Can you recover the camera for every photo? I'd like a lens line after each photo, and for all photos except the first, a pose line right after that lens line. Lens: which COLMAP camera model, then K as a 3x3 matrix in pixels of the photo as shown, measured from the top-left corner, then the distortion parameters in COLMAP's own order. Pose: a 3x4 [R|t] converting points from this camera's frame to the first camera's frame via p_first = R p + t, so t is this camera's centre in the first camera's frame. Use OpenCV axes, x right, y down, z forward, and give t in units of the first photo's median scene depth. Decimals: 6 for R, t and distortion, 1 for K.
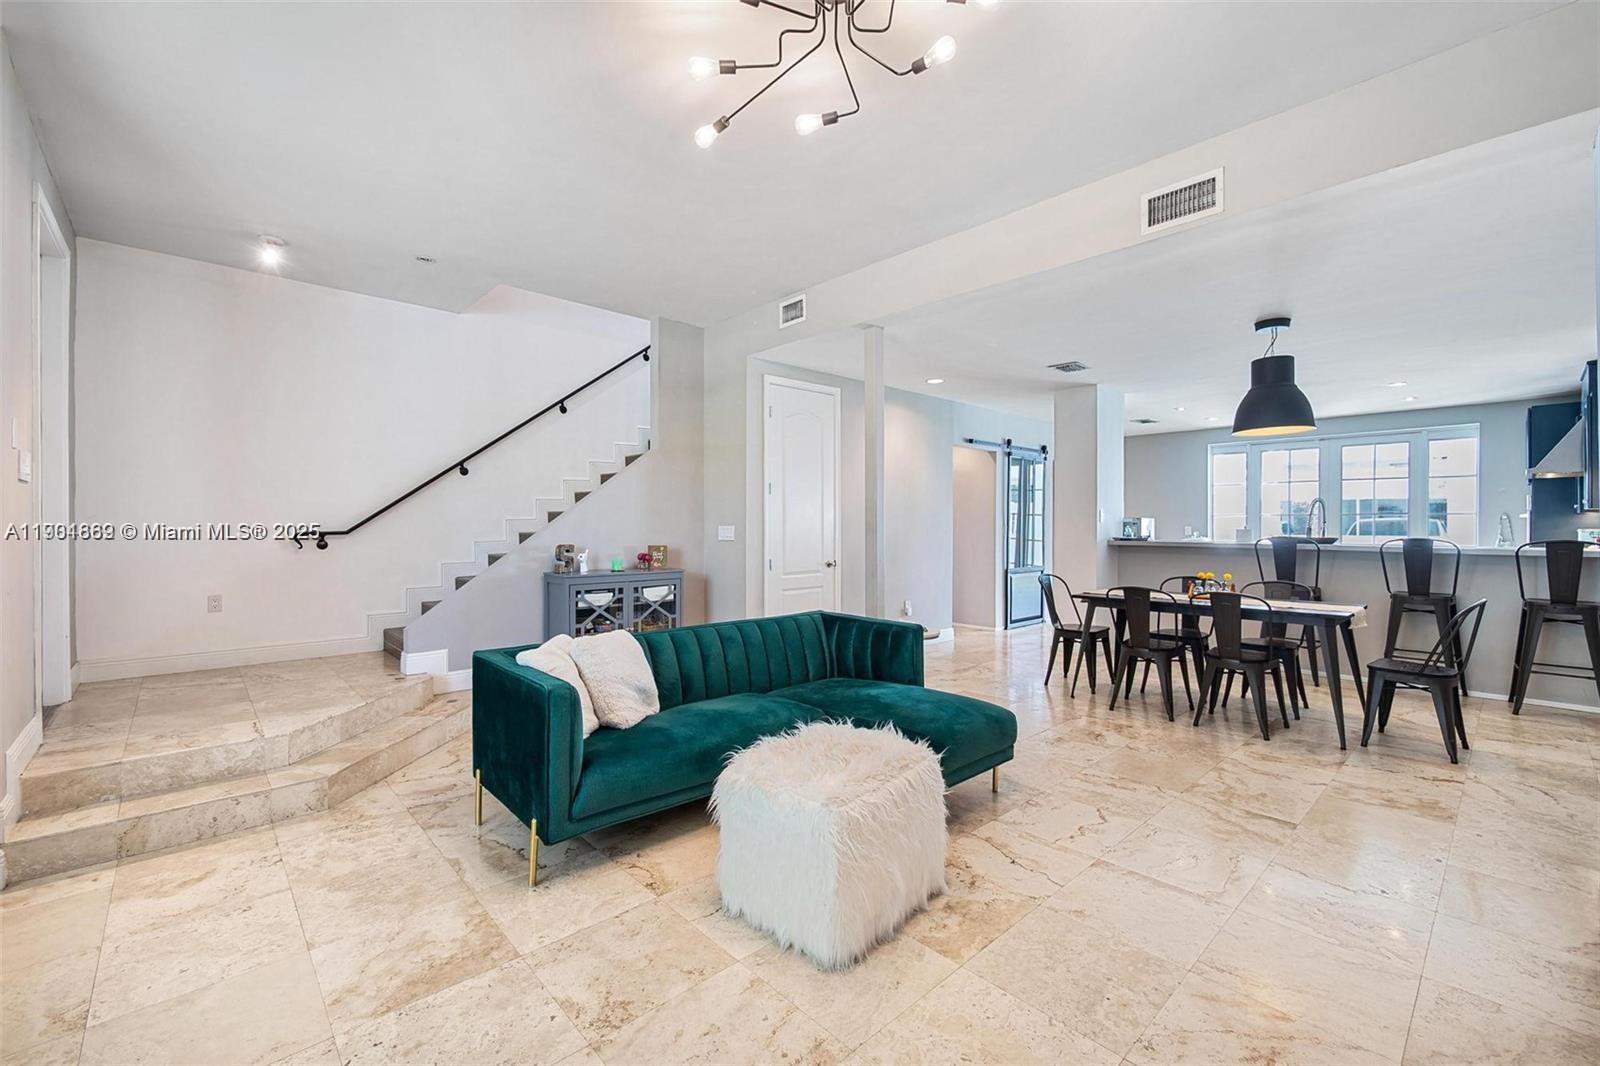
lens RADIAL K [[668.4, 0, 800.0], [0, 668.4, 533.0], [0, 0, 1]] dist [-0.008700, 0.000225]
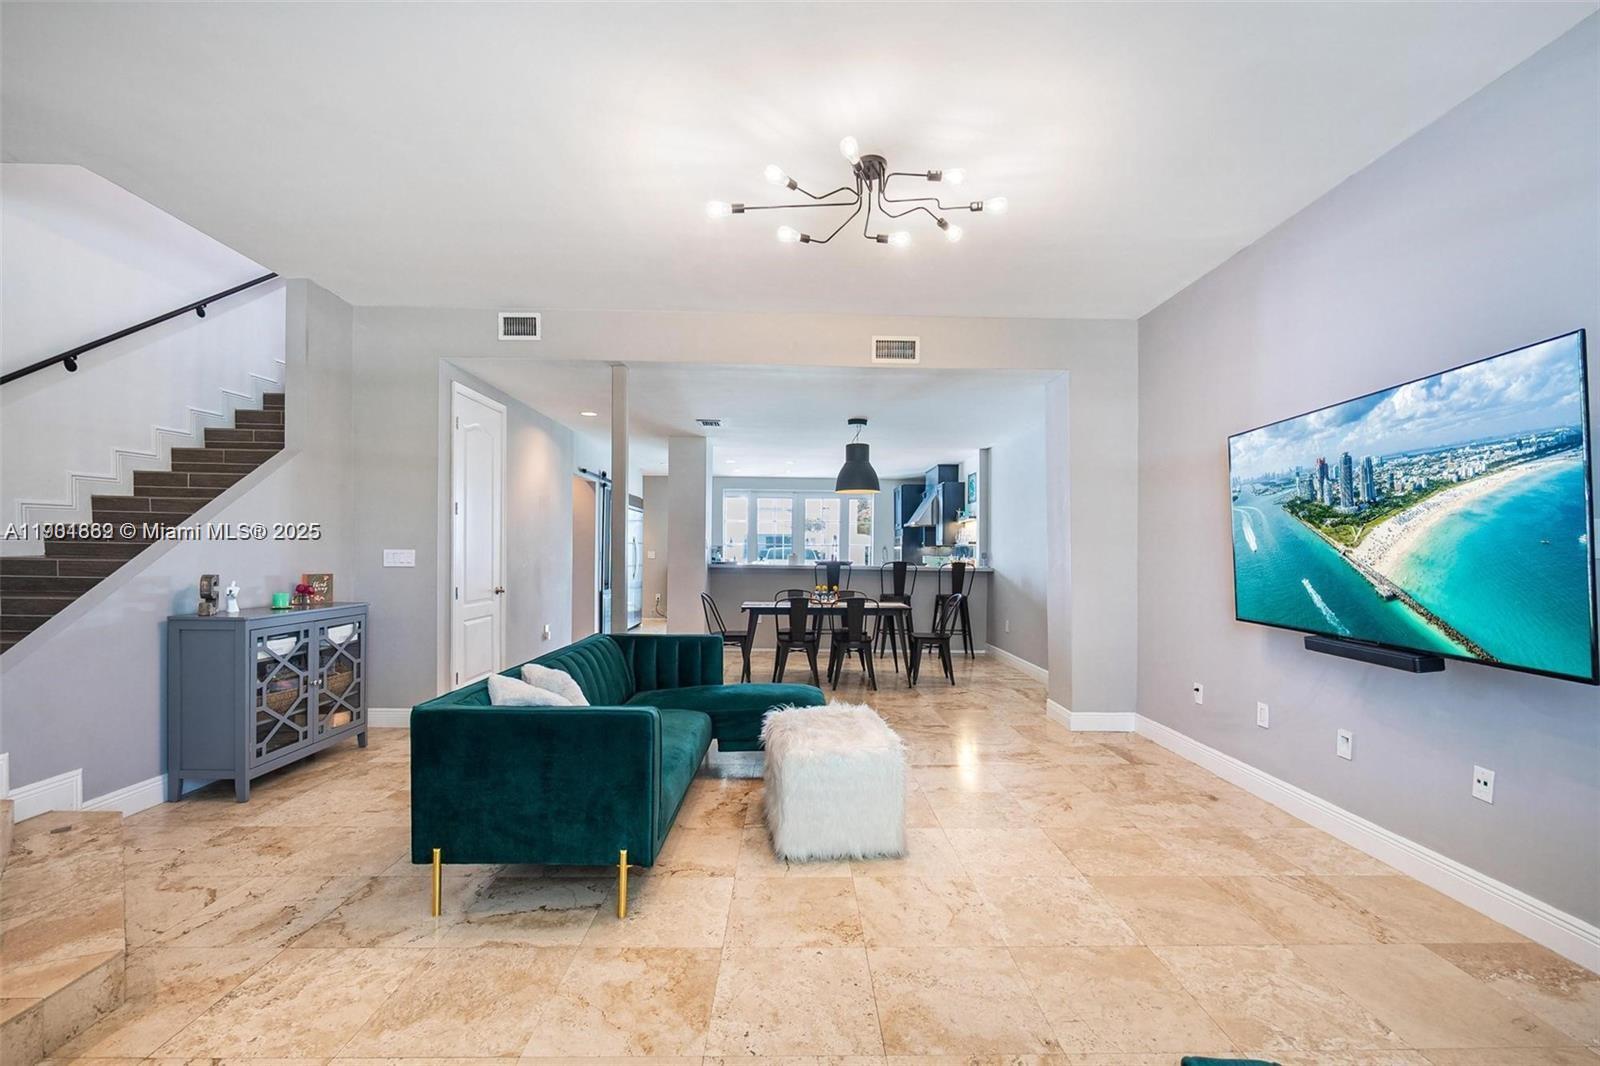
lens RADIAL K [[658.6, 0, 800.0], [0, 658.6, 557.8], [0, 0, 1]] dist [-0.003273, -0.000412]
pose [[0.670374, 0.000419, 0.742023, -0.456821], [-0.000889, 1.000000, 0.000239, -0.001160], [-0.742022, -0.000819, 0.670374, 0.074228]]
